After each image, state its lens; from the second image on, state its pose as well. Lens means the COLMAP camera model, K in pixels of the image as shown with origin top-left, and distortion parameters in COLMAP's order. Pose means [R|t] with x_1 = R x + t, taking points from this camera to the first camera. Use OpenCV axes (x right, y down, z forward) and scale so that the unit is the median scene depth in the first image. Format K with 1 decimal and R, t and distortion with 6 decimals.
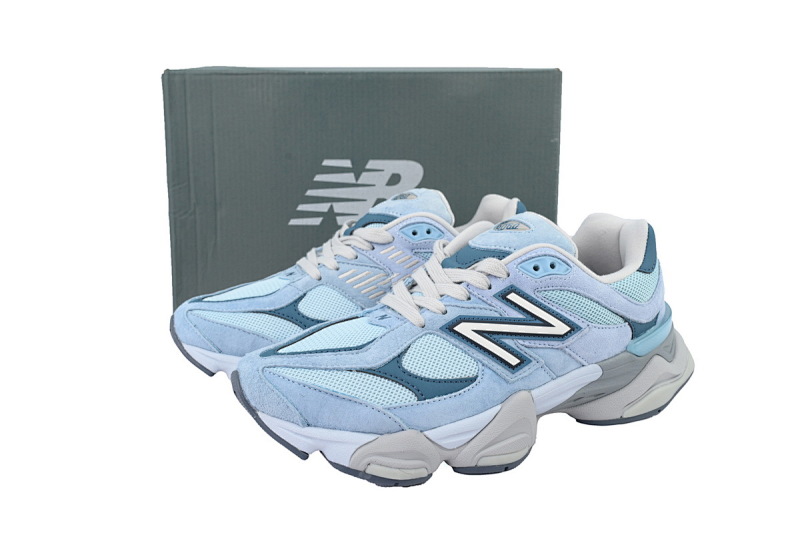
lens RADIAL K [[711.6, 0, 400.0], [0, 711.6, 266.5], [0, 0, 1]] dist [0.001352, -0.001126]
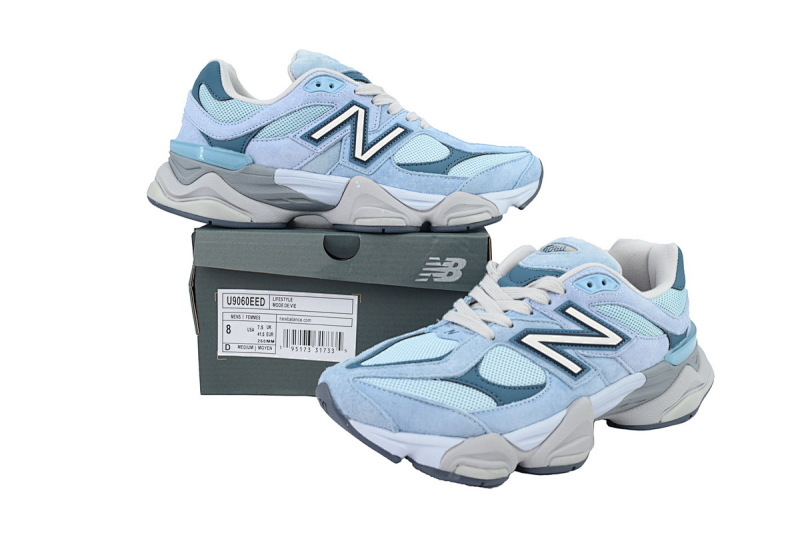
lens RADIAL K [[711.6, 0, 400.0], [0, 711.6, 266.5], [0, 0, 1]] dist [0.001352, -0.001126]
pose [[0.995643, -0.004873, 0.093115, -0.208481], [0.010076, 0.998408, -0.055494, 0.032578], [-0.092696, 0.056190, 0.994108, -0.072707]]
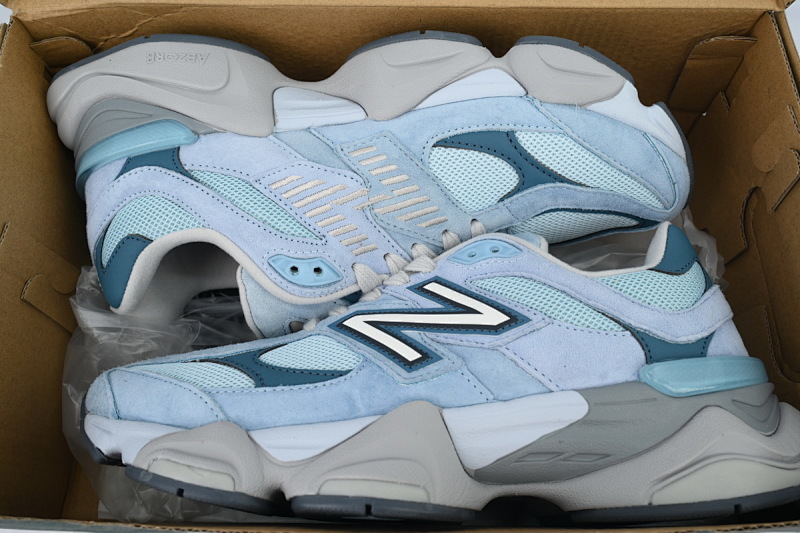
lens RADIAL K [[708.6, 0, 400.0], [0, 708.6, 266.5], [0, 0, 1]] dist [-0.000642, -0.000611]
pose [[0.893610, -0.139788, -0.426522, 0.442718], [-0.119912, 0.841376, -0.526980, 0.411809], [0.432530, 0.522060, 0.735099, 0.451339]]
